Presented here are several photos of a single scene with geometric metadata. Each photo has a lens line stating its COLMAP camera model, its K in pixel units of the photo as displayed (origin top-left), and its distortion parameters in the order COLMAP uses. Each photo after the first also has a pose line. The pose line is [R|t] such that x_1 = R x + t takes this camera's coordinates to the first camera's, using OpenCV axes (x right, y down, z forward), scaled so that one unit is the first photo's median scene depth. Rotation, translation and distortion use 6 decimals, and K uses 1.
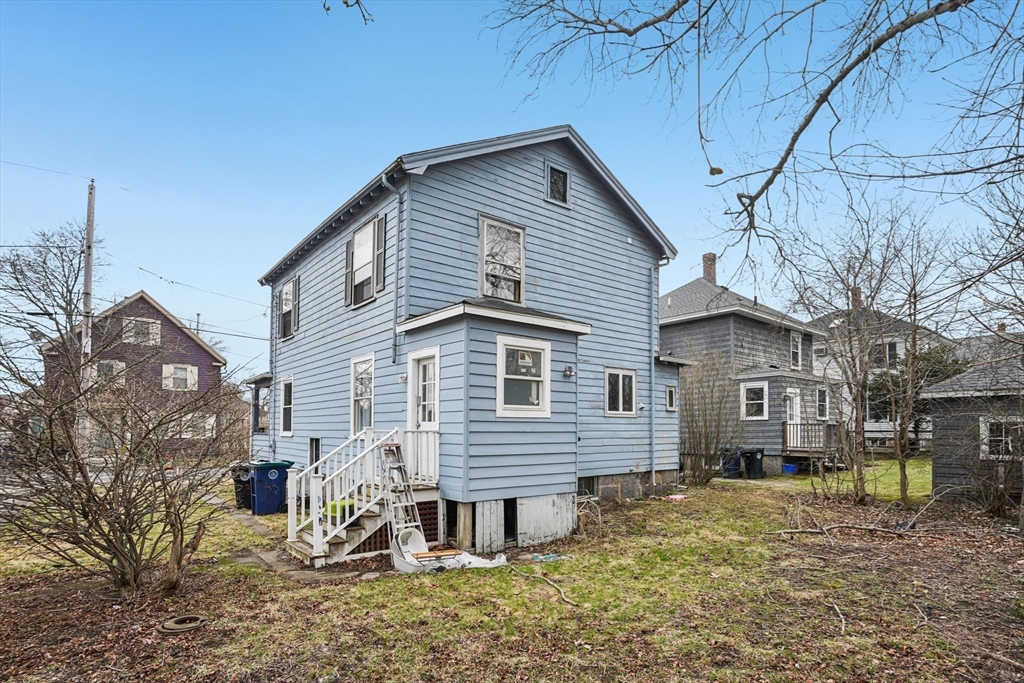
lens RADIAL K [[529.1, 0, 512.4], [0, 529.1, 421.2], [0, 0, 1]] dist [-0.045913, -0.000056]
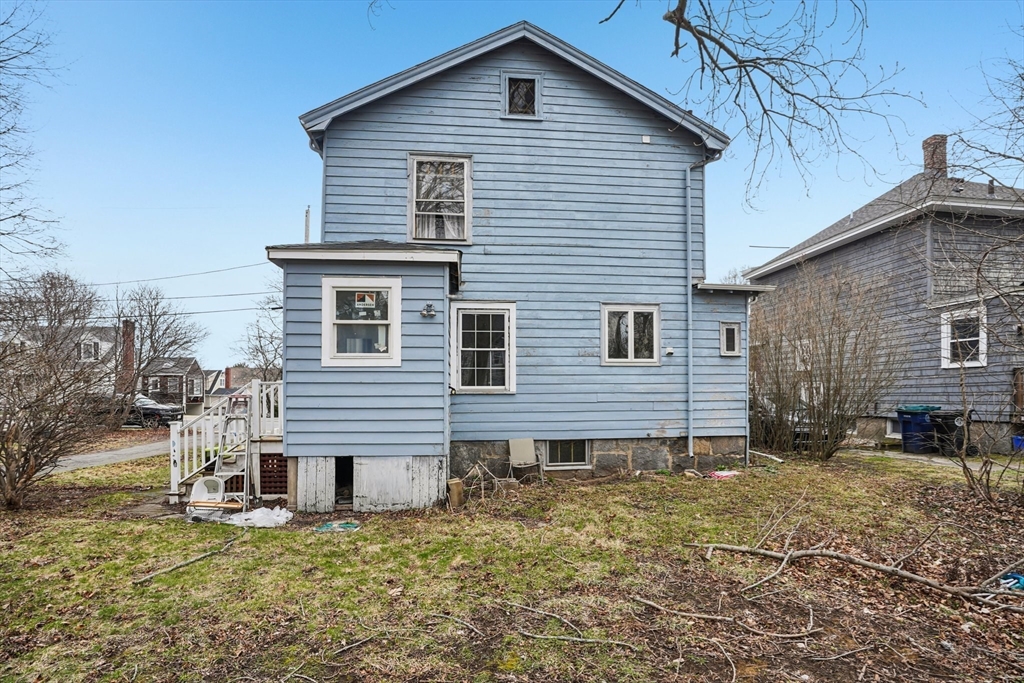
lens RADIAL K [[486.8, 0, 502.0], [0, 486.8, 386.9], [0, 0, 1]] dist [-0.057257, 0.020536]
pose [[0.842817, -0.007257, -0.538152, 0.478276], [0.012646, 0.999900, 0.006322, 0.018098], [0.538052, -0.012134, 0.842824, 0.320800]]
